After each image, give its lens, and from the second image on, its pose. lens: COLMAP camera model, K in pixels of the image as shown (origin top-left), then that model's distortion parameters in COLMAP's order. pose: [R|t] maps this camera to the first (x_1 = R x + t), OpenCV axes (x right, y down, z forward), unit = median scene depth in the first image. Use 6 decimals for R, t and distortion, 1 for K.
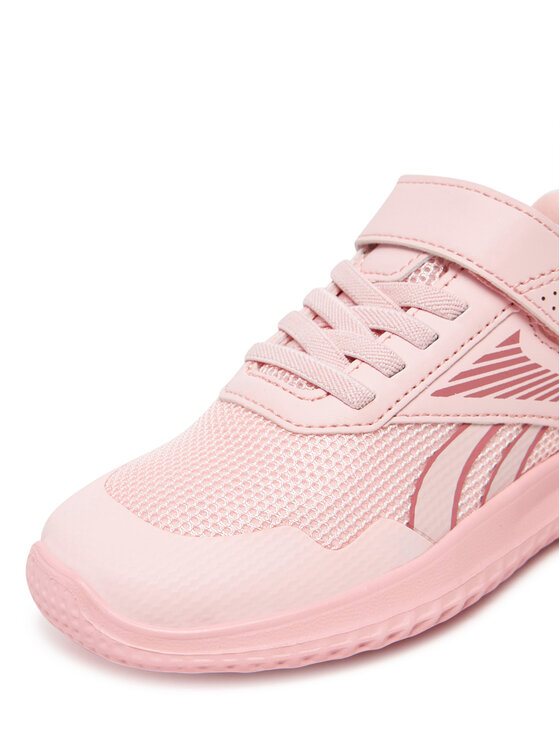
lens RADIAL K [[1335.1, 0, 280.0], [0, 1335.1, 373.0], [0, 0, 1]] dist [0.150968, -0.020287]
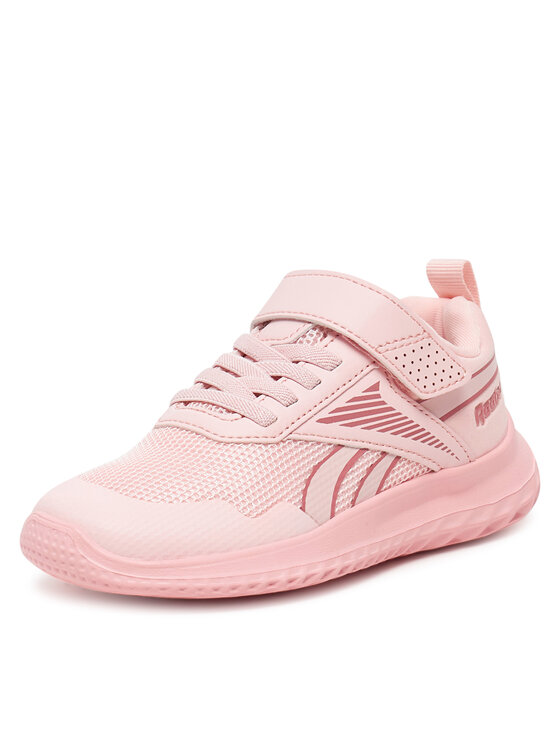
lens RADIAL K [[1399.7, 0, 280.0], [0, 1399.7, 373.0], [0, 0, 1]] dist [0.722312, 0.033799]
pose [[0.993849, 0.018456, 0.109191, -0.079368], [-0.007617, 0.995071, -0.098869, 0.106847], [-0.110477, 0.097429, 0.989092, -0.408892]]
